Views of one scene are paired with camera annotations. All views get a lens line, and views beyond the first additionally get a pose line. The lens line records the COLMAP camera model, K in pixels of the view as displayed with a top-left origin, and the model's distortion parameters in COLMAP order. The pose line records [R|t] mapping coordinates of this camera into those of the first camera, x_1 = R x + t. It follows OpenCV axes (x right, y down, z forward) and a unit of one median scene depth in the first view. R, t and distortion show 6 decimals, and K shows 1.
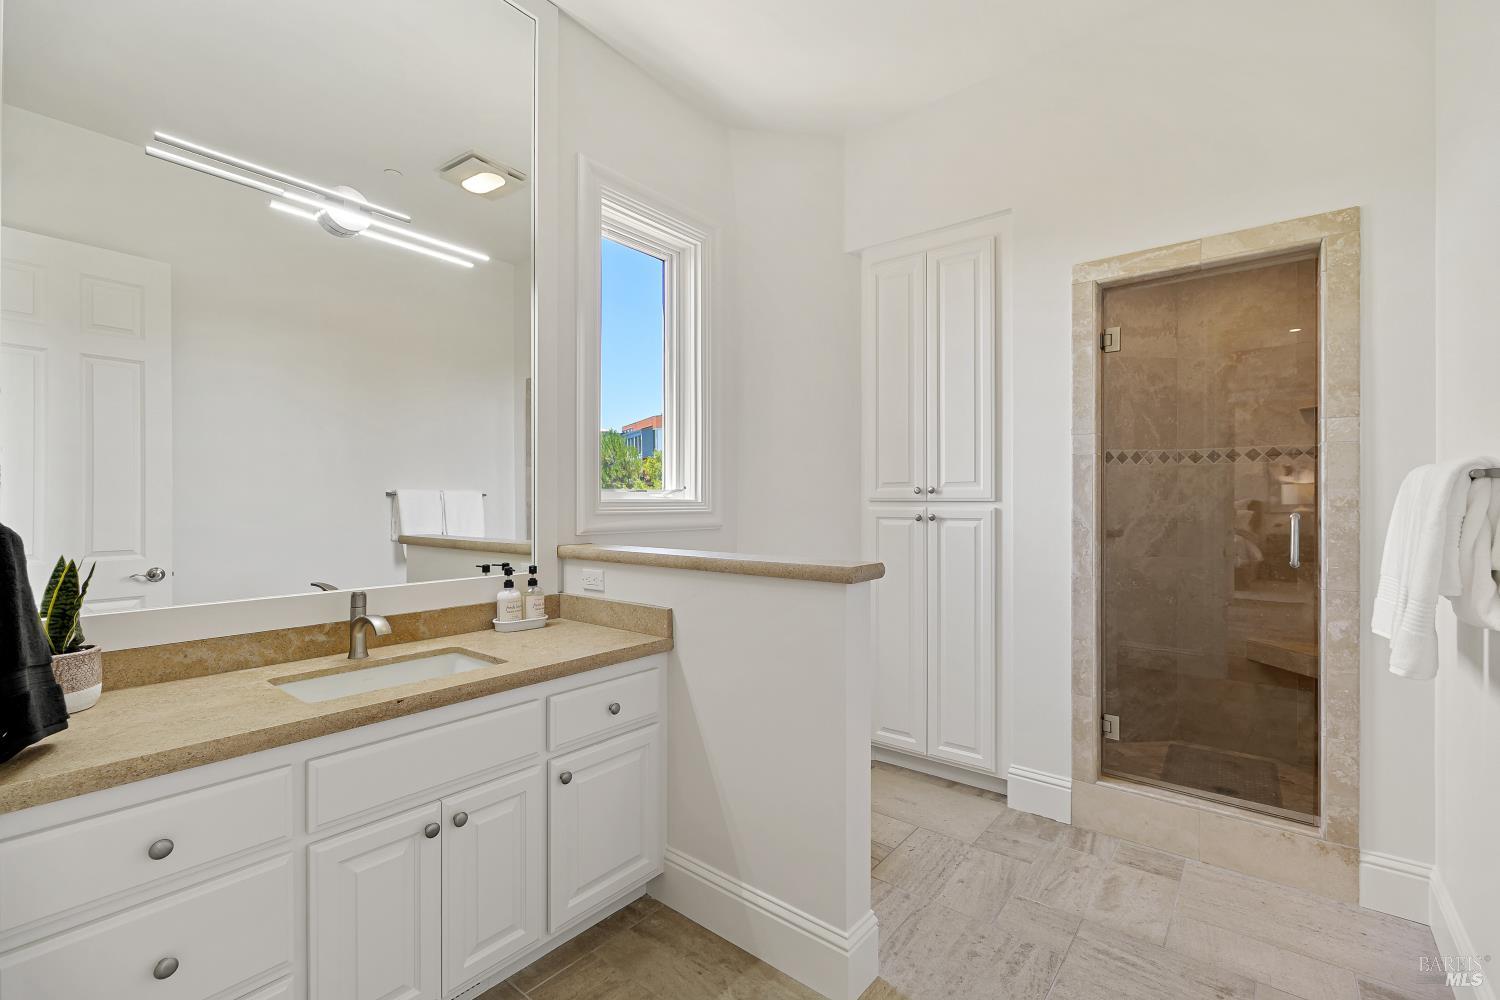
lens RADIAL K [[651.8, 0, 750.0], [0, 651.8, 500.0], [0, 0, 1]] dist [0.000215, 0.000132]
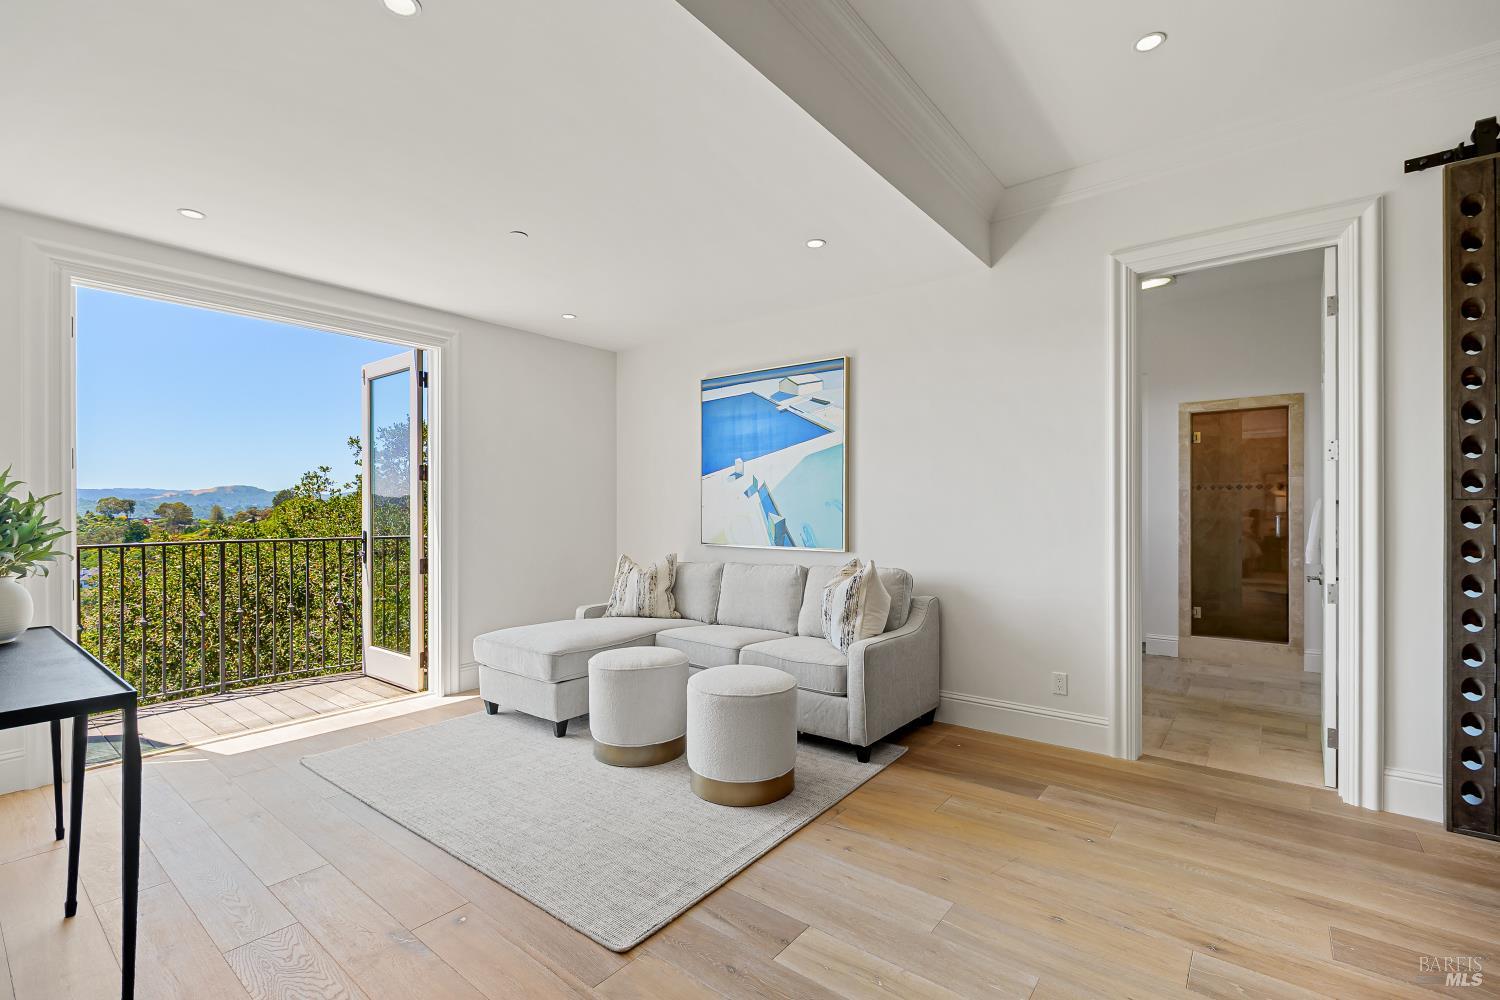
lens RADIAL K [[651.4, 0, 754.4], [0, 651.4, 508.7], [0, 0, 1]] dist [0.000918, 0.000136]
pose [[0.999966, -0.001653, 0.008114, -0.959741], [0.001656, 0.999999, -0.000311, -0.005321], [-0.008113, 0.000325, 0.999967, -1.193649]]
